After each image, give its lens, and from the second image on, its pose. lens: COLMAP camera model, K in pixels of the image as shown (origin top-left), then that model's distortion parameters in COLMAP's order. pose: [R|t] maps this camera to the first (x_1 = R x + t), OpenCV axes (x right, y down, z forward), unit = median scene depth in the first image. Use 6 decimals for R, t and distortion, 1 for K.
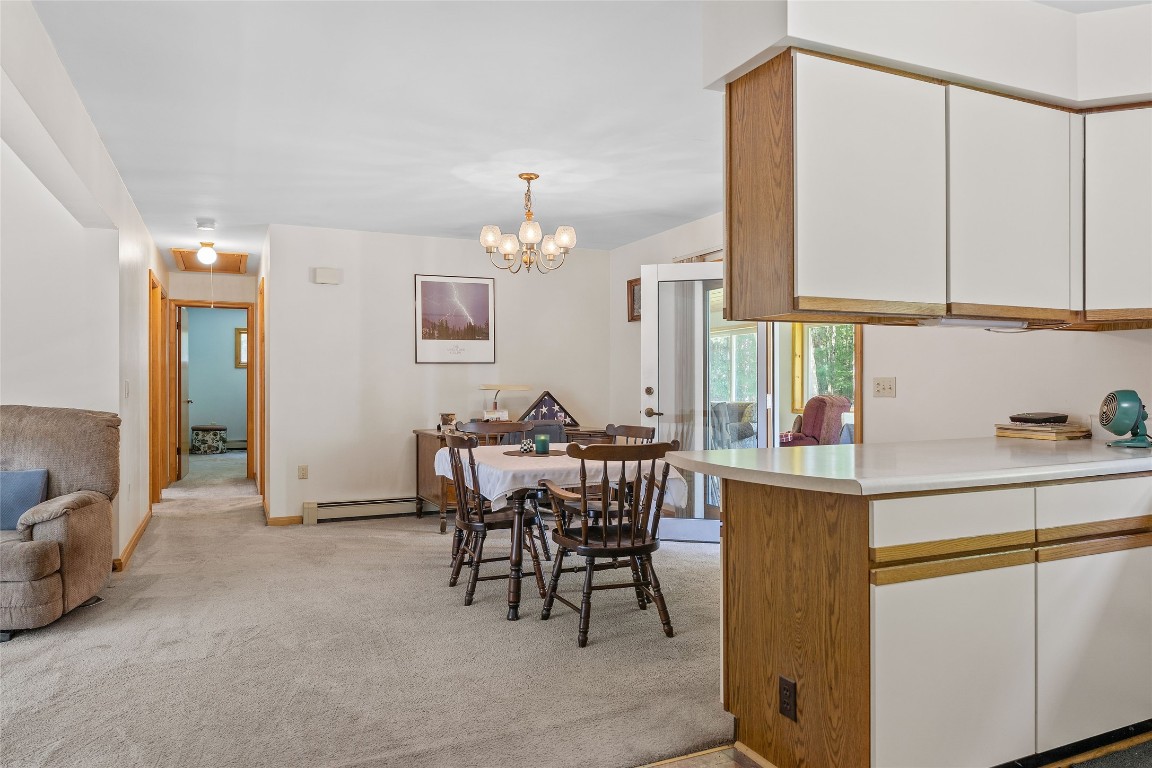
lens RADIAL K [[750.3, 0, 574.7], [0, 750.3, 389.0], [0, 0, 1]] dist [-0.001812, -0.000584]
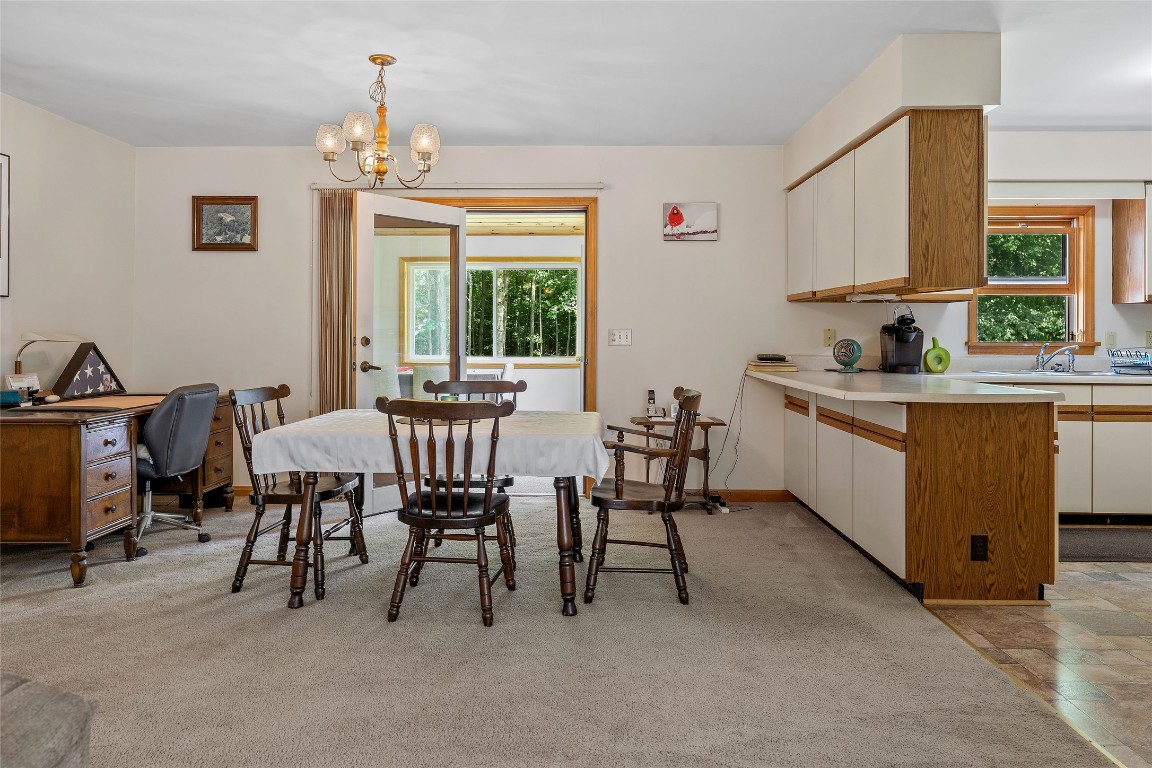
lens RADIAL K [[735.2, 0, 568.6], [0, 735.2, 339.4], [0, 0, 1]] dist [0.002640, -0.004050]
pose [[0.449783, 0.003106, 0.893132, -1.347991], [-0.000415, 0.999995, -0.003268, 0.006158], [-0.893138, 0.001099, 0.449782, 1.048476]]
